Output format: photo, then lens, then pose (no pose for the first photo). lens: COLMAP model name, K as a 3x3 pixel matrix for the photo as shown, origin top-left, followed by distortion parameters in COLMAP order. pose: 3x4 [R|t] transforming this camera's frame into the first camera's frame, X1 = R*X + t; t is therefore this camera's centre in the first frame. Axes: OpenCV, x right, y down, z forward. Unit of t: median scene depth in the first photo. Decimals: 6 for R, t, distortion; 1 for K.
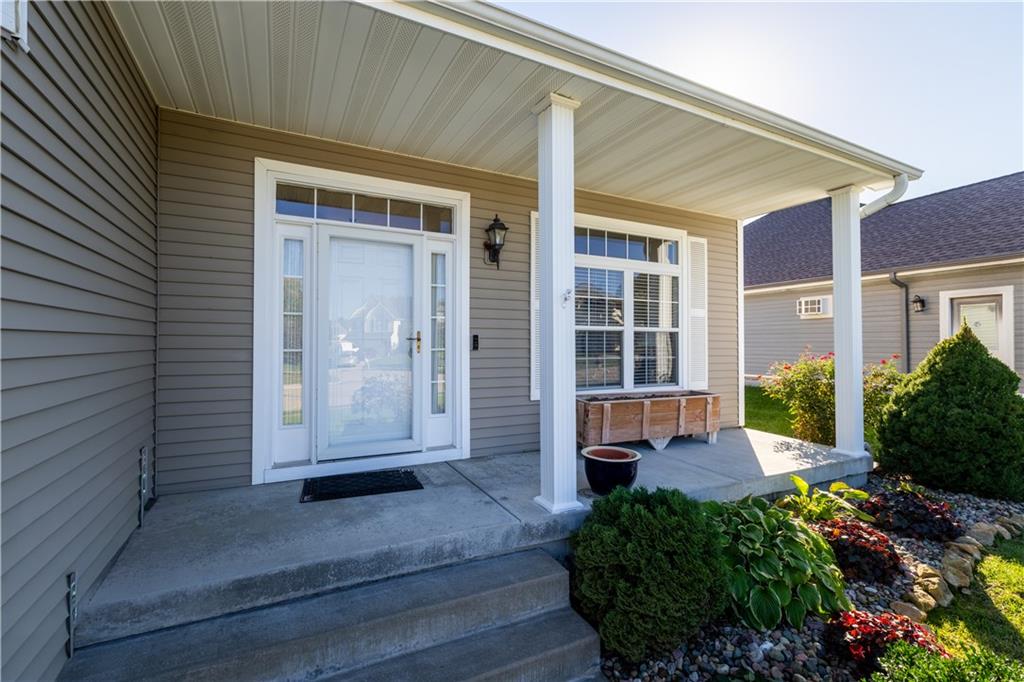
lens RADIAL K [[447.8, 0, 511.0], [0, 447.8, 341.5], [0, 0, 1]] dist [0.001252, 0.000317]
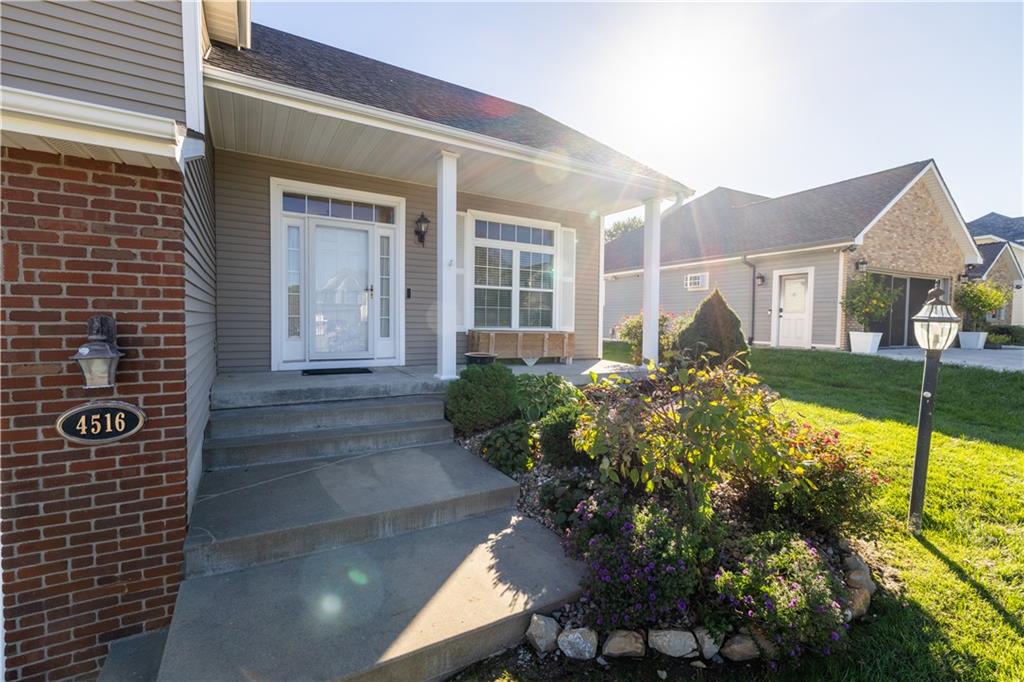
lens RADIAL K [[447.8, 0, 510.4], [0, 447.8, 340.2], [0, 0, 1]] dist [0.001252, 0.000317]
pose [[0.998358, 0.010241, 0.056363, 0.193620], [-0.012931, 0.998785, 0.047560, 0.088015], [-0.055807, -0.048211, 0.997277, -0.616216]]
